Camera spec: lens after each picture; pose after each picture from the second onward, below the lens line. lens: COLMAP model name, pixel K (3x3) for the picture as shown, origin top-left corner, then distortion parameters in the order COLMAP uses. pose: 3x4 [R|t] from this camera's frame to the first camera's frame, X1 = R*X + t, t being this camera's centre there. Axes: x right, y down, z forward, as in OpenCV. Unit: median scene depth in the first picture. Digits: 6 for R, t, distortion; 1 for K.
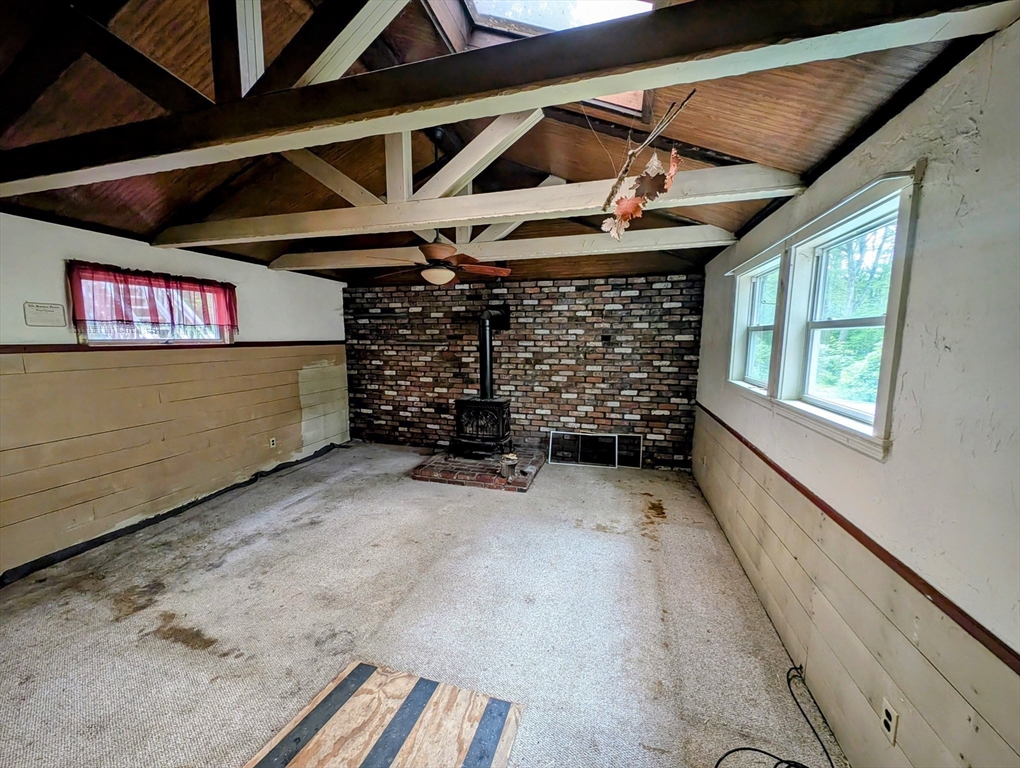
lens RADIAL K [[382.2, 0, 506.2], [0, 382.2, 383.2], [0, 0, 1]] dist [0.005957, -0.002562]
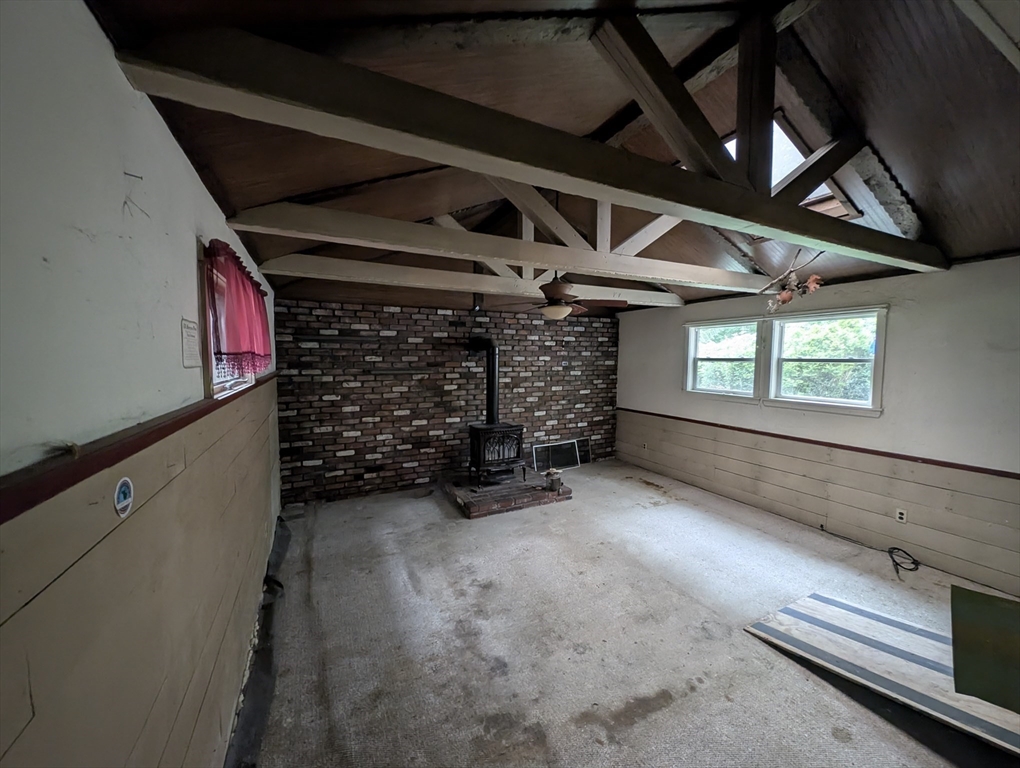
lens RADIAL K [[382.2, 0, 500.9], [0, 382.2, 384.9], [0, 0, 1]] dist [0.005957, -0.002562]
pose [[0.742229, -0.053060, 0.668043, -0.726960], [0.080756, 0.996678, -0.010562, -0.052923], [-0.665263, 0.061788, 0.744048, 0.219765]]
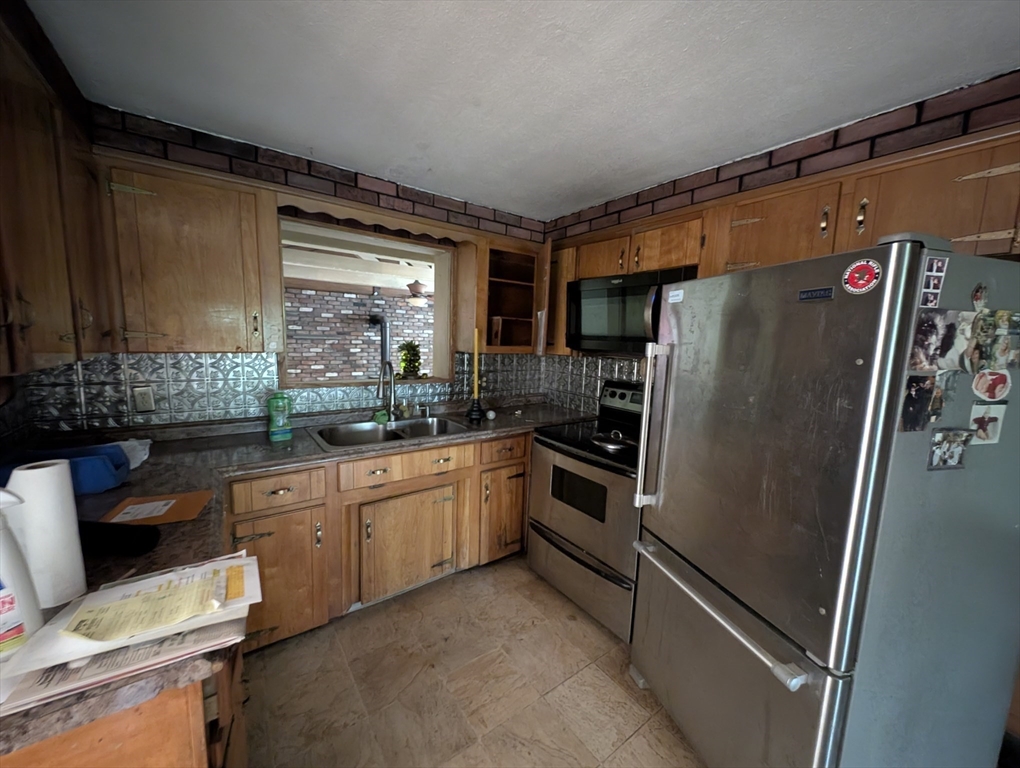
lens RADIAL K [[382.2, 0, 509.0], [0, 382.2, 385.4], [0, 0, 1]] dist [0.005957, -0.002562]
pose [[0.600599, -0.091045, 0.794350, -0.959769], [0.064992, 0.995767, 0.064991, 0.010876], [-0.796905, 0.012593, 0.603974, -0.277335]]
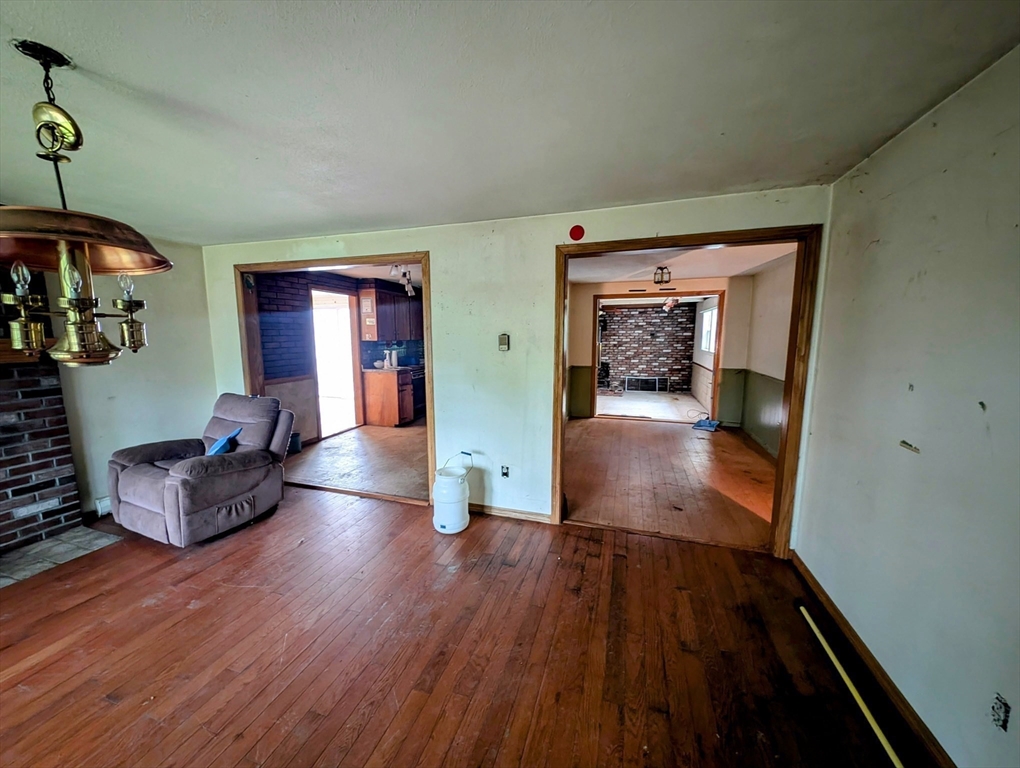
lens RADIAL K [[382.2, 0, 504.7], [0, 382.2, 383.4], [0, 0, 1]] dist [0.005957, -0.002562]
pose [[0.999490, -0.005304, -0.031494, -0.537755], [0.005622, 0.999934, 0.010007, 0.141818], [0.031439, -0.010179, 0.999454, -1.279231]]
